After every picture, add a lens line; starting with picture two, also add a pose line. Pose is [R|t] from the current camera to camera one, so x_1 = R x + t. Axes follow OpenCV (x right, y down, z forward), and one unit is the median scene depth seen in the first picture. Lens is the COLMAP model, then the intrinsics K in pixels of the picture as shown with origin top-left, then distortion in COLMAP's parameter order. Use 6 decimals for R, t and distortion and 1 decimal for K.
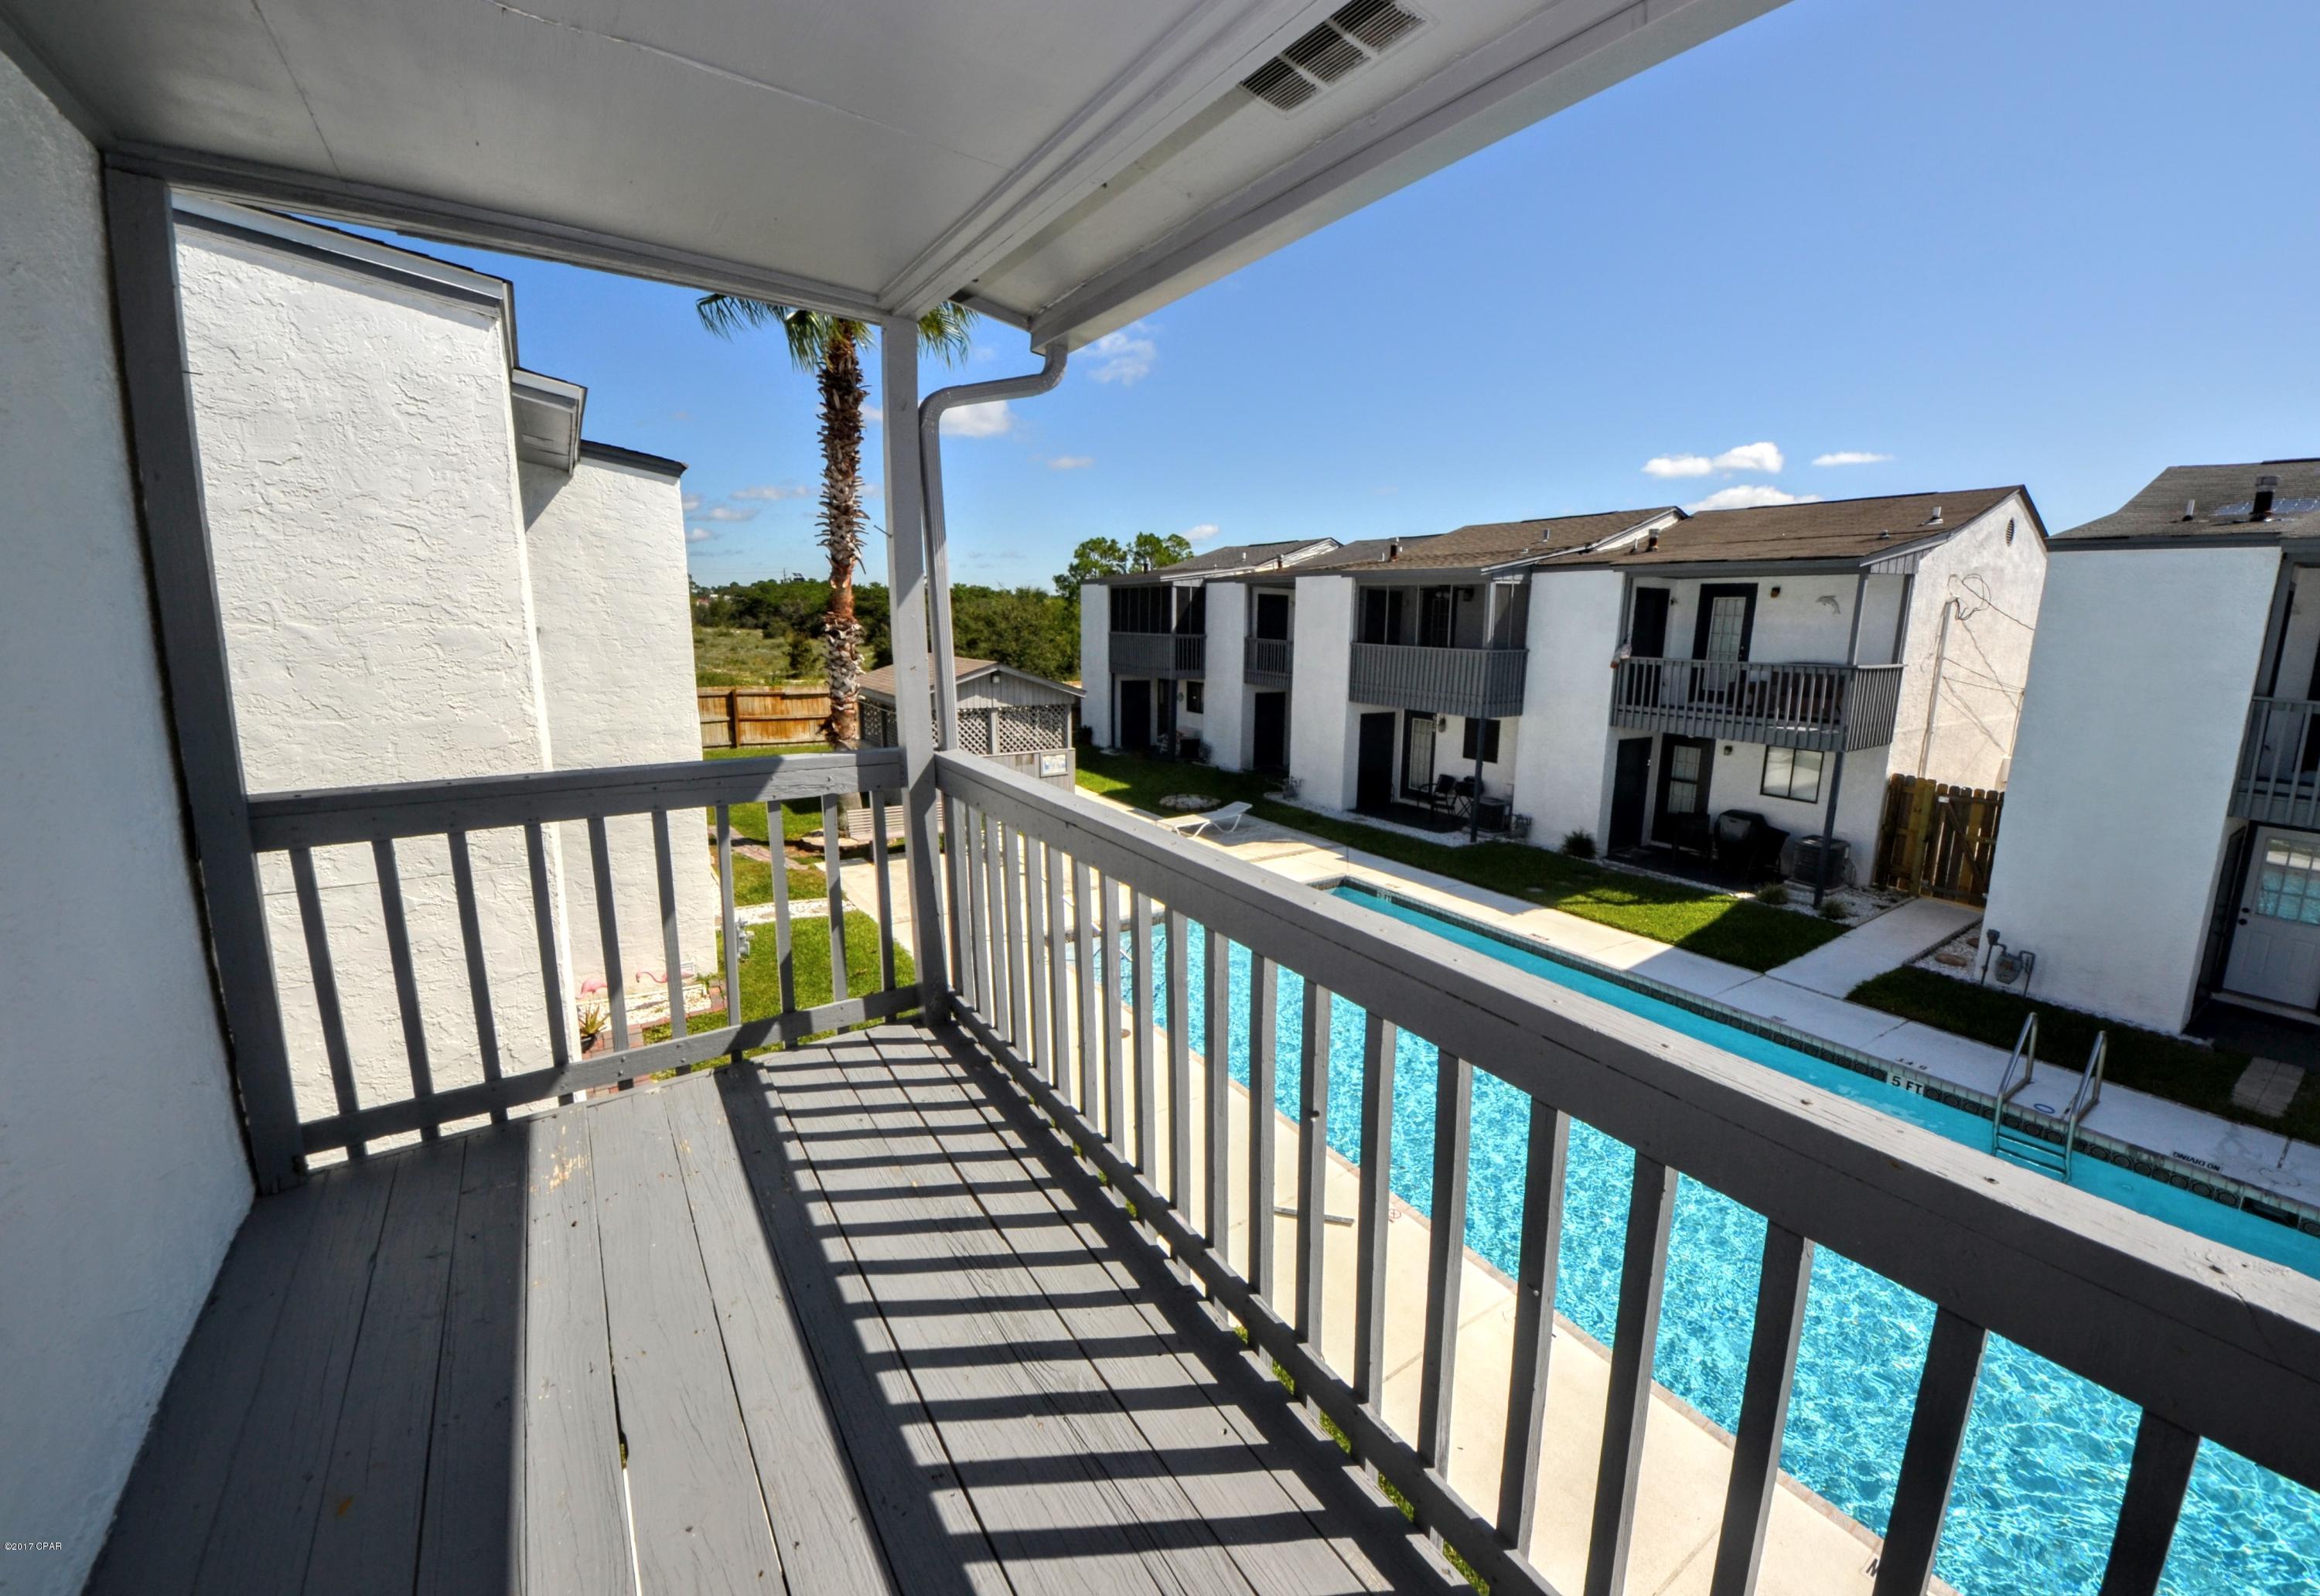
lens RADIAL K [[882.0, 0, 1266.2], [0, 882.0, 808.0], [0, 0, 1]] dist [0.000238, -0.000005]
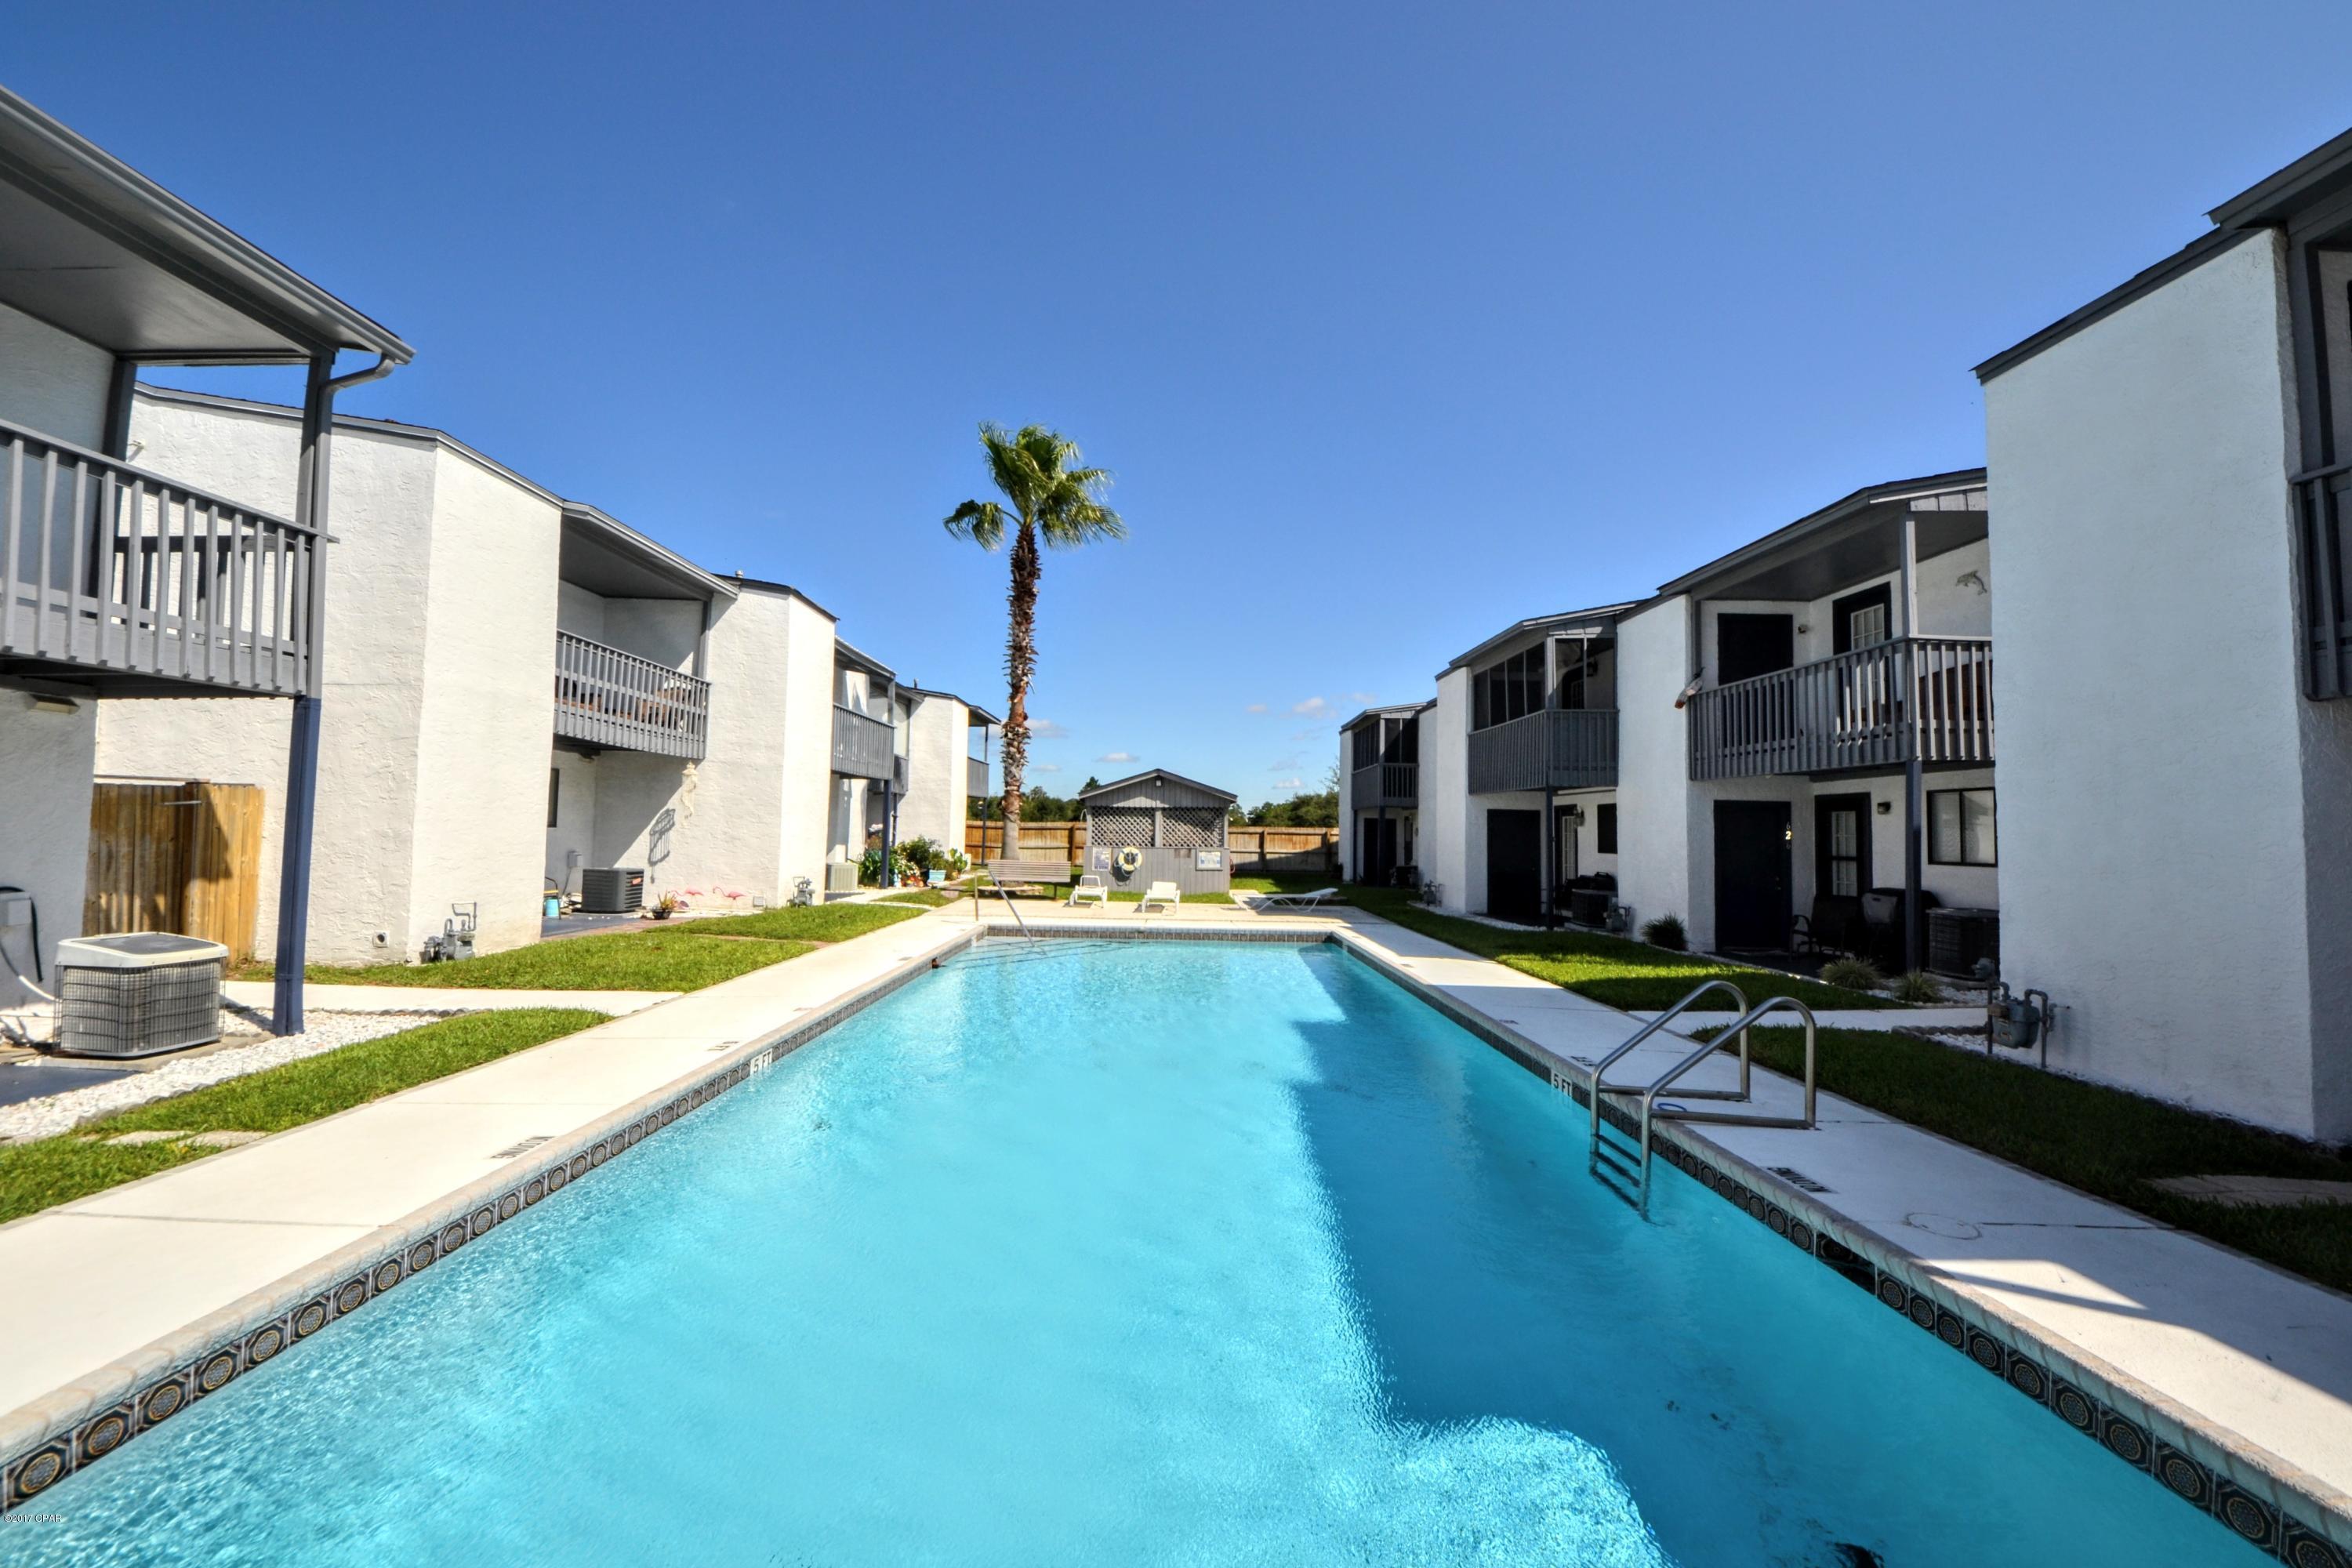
lens RADIAL K [[848.1, 0, 1154.2], [0, 848.1, 801.6], [0, 0, 1]] dist [-0.001684, -0.008639]
pose [[0.818274, -0.025496, -0.574262, 0.417052], [-0.109265, 0.973903, -0.198933, 0.128308], [0.564348, 0.225528, 0.794134, 0.109225]]
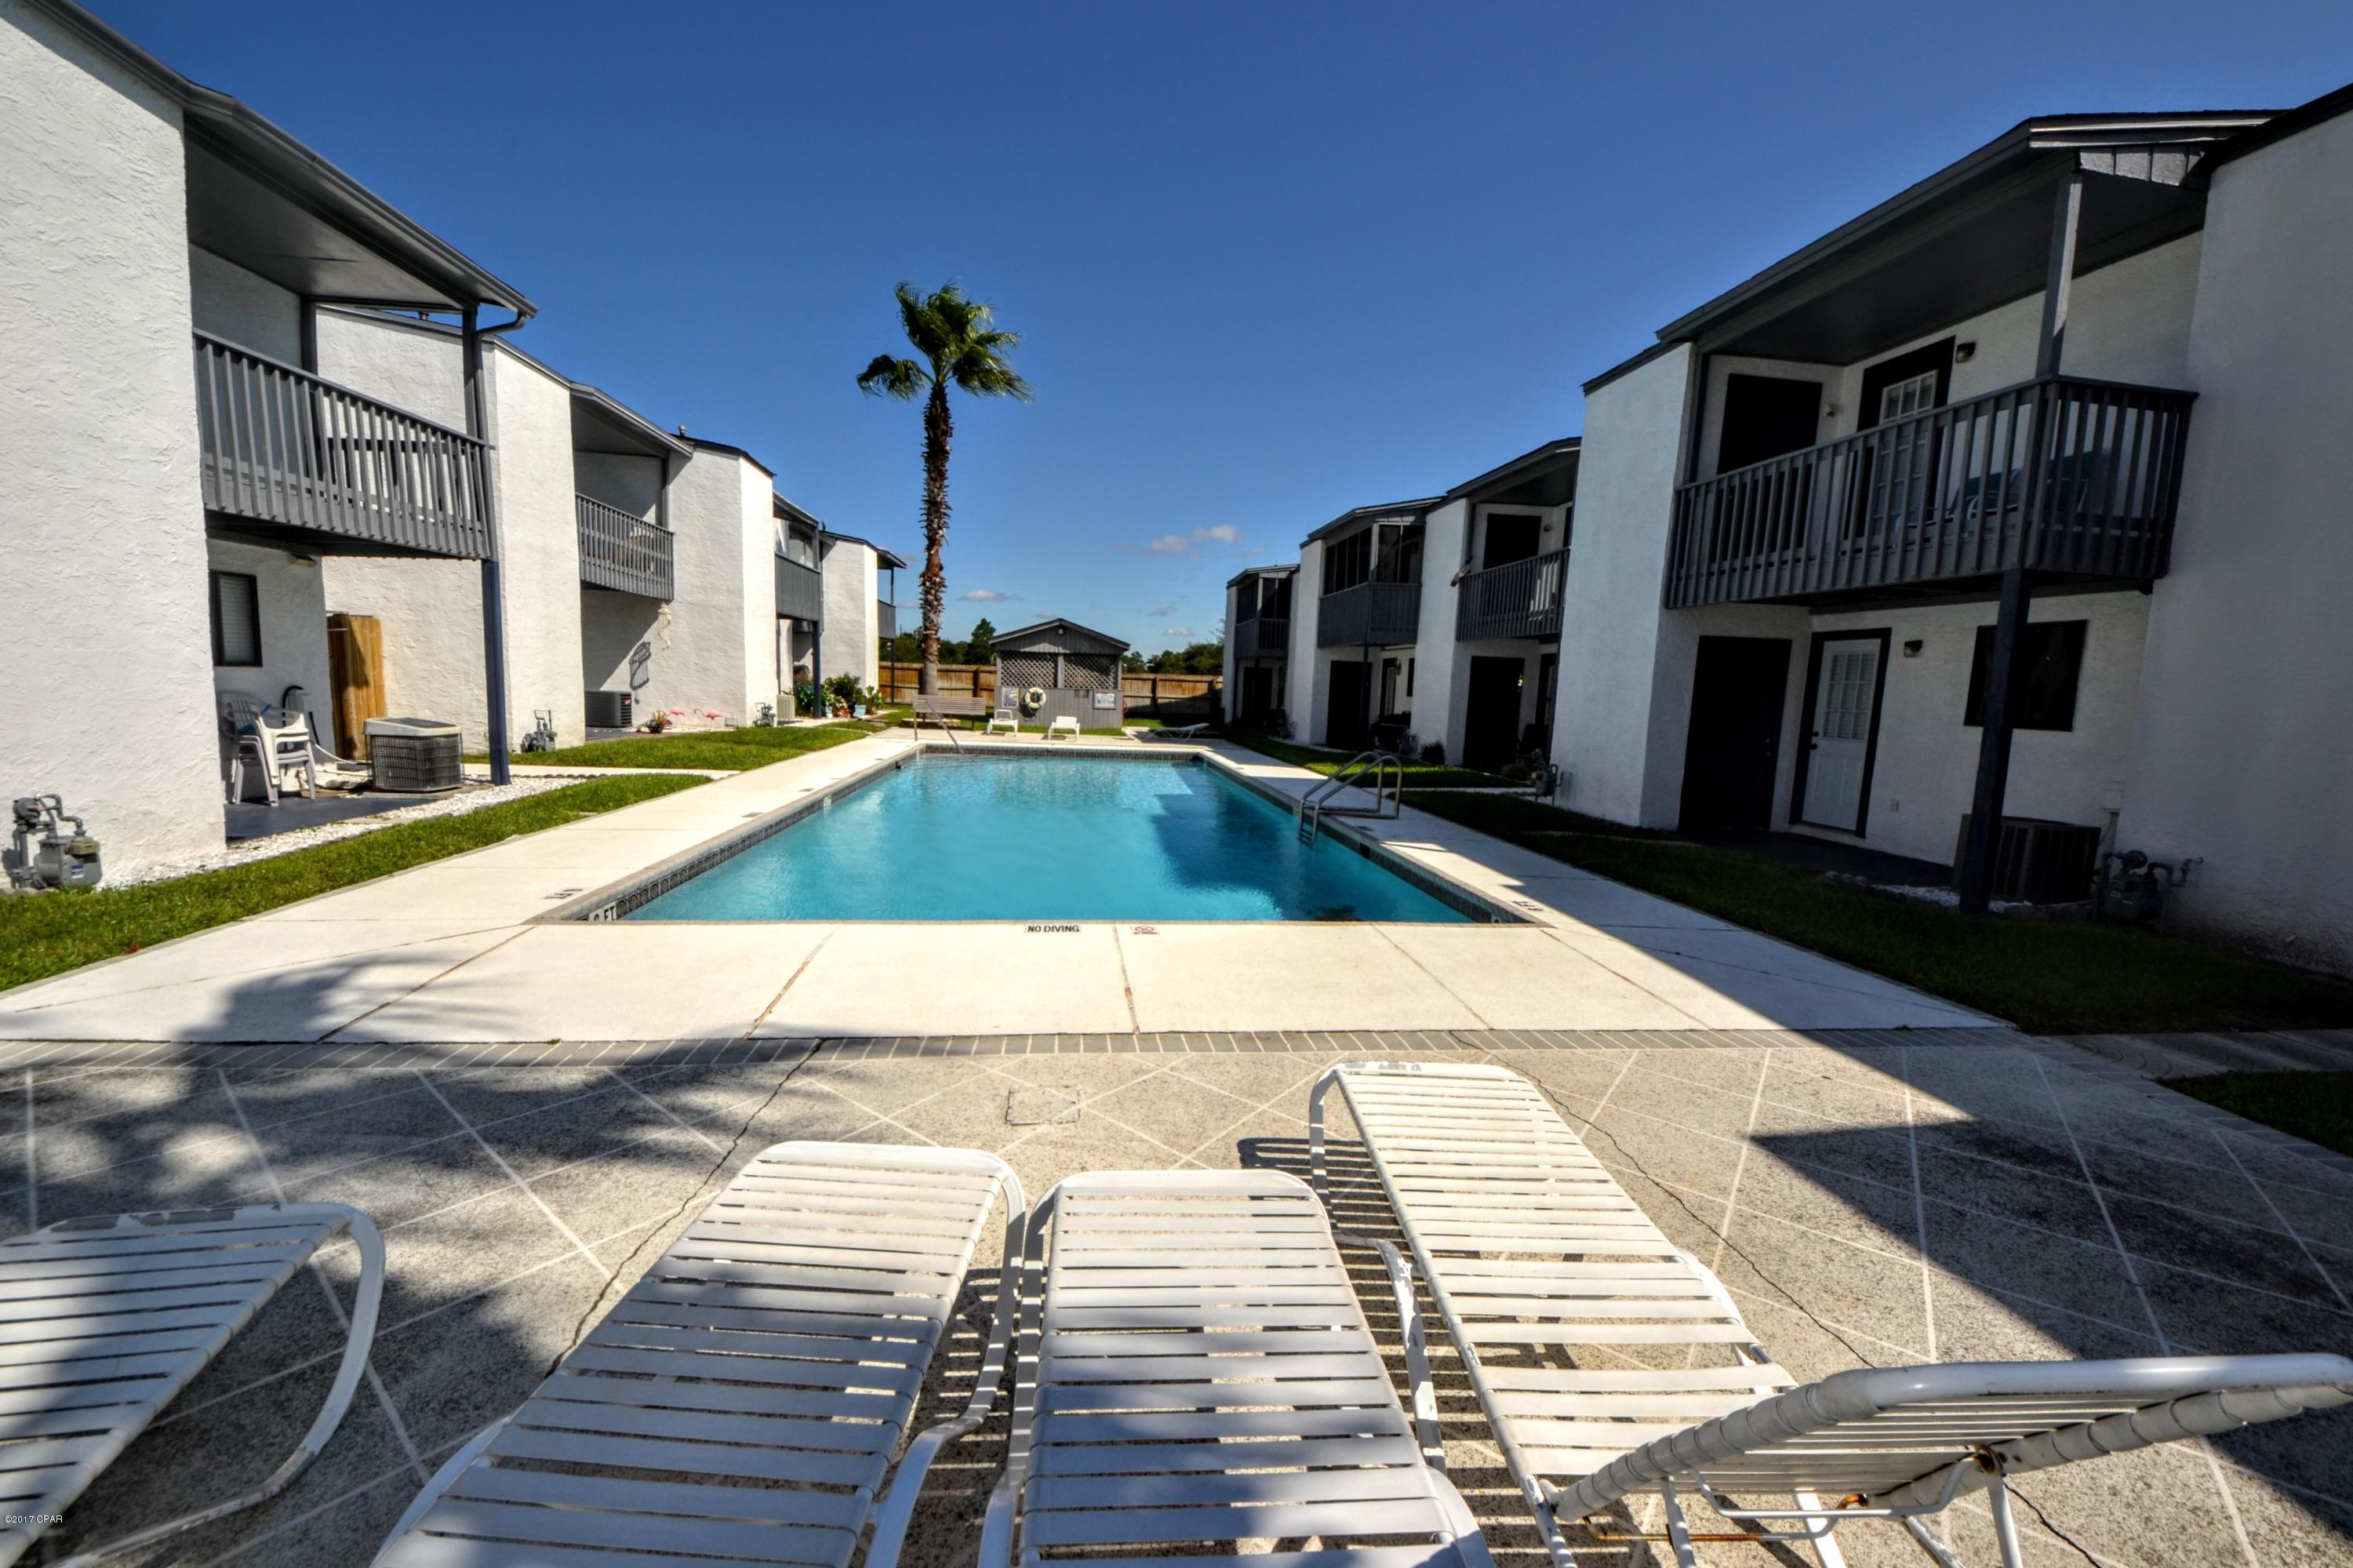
lens RADIAL K [[848.5, 0, 1168.2], [0, 848.5, 799.2], [0, 0, 1]] dist [-0.001684, -0.008639]
pose [[0.887896, 0.076639, -0.453615, 0.543104], [-0.106855, 0.993416, -0.041316, 0.176871], [0.447462, 0.085156, 0.890239, -0.079456]]
